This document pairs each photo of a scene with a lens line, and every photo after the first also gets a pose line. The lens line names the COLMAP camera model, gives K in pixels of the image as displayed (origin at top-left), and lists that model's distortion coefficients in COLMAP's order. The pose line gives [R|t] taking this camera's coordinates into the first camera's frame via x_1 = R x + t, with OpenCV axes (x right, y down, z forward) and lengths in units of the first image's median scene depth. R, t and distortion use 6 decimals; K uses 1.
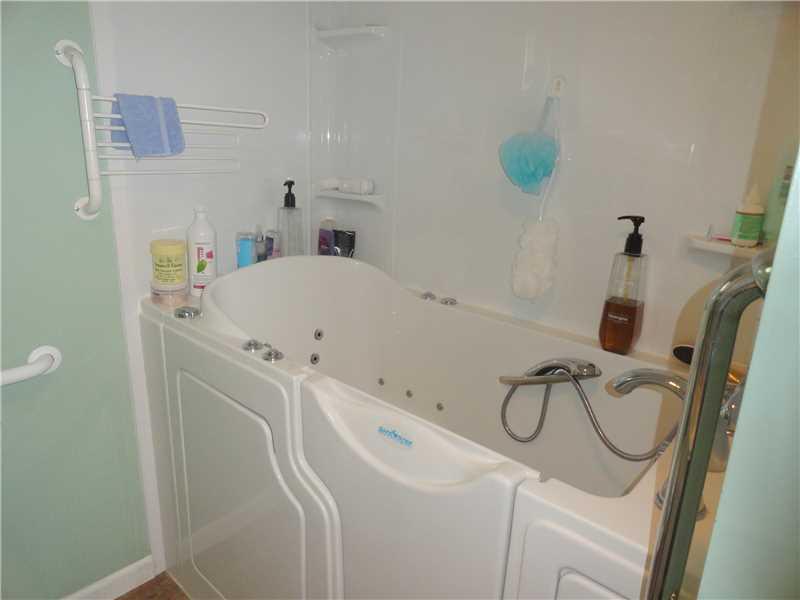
lens RADIAL K [[553.0, 0, 400.8], [0, 553.0, 306.3], [0, 0, 1]] dist [0.002679, -0.002009]
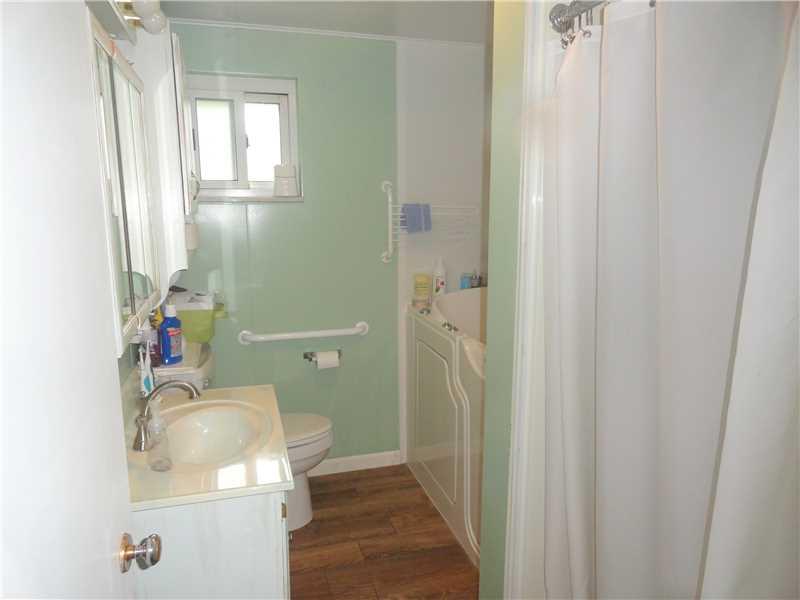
lens RADIAL K [[553.0, 0, 400.8], [0, 553.0, 306.3], [0, 0, 1]] dist [0.002679, -0.002009]
pose [[0.851244, 0.052695, -0.522117, 0.573821], [-0.112714, 0.990084, -0.083840, 0.174373], [0.512522, 0.130219, 0.848743, -0.717138]]
